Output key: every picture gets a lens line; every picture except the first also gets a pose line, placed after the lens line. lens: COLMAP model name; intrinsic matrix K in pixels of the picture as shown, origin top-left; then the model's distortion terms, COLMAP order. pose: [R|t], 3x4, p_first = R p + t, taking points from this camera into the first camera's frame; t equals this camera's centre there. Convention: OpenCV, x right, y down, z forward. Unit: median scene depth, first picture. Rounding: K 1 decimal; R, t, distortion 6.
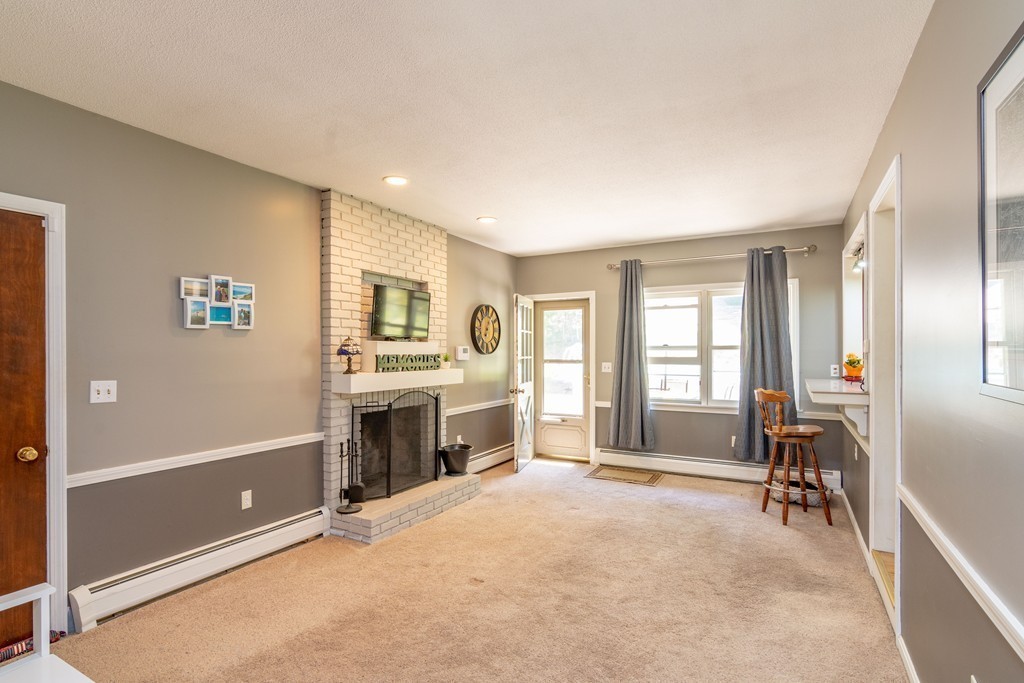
lens RADIAL K [[495.3, 0, 519.2], [0, 495.3, 350.2], [0, 0, 1]] dist [-0.018479, -0.000771]
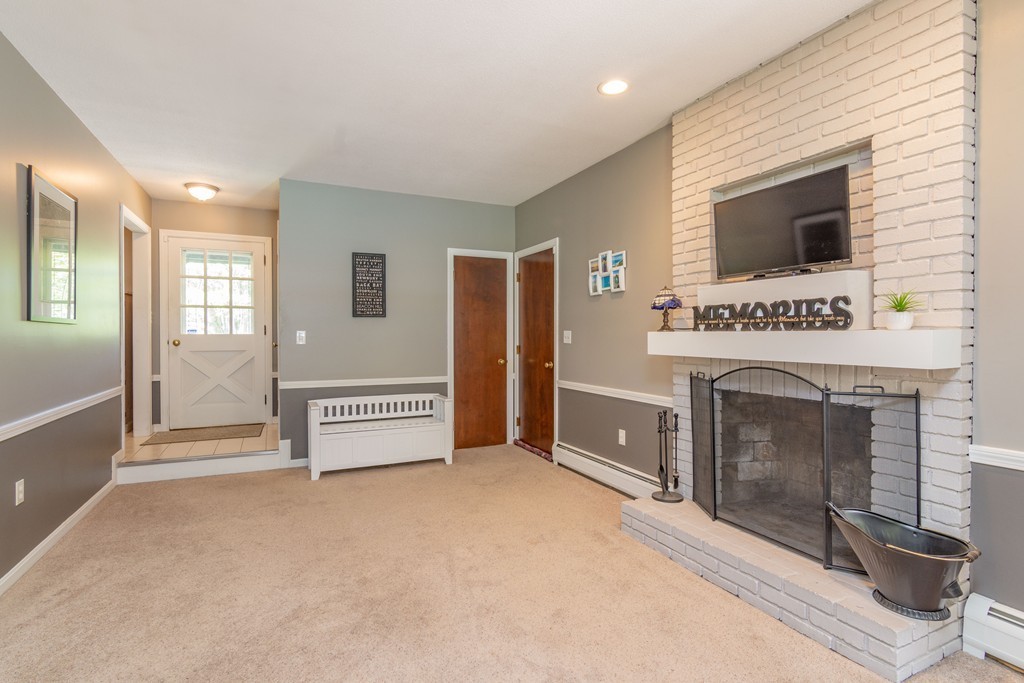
lens RADIAL K [[495.3, 0, 511.2], [0, 495.3, 340.0], [0, 0, 1]] dist [-0.018479, -0.000771]
pose [[-0.591676, 0.009400, -0.806121, 0.475692], [0.003892, 0.999954, 0.008804, 0.054076], [0.806166, 0.002071, -0.591685, 1.293751]]
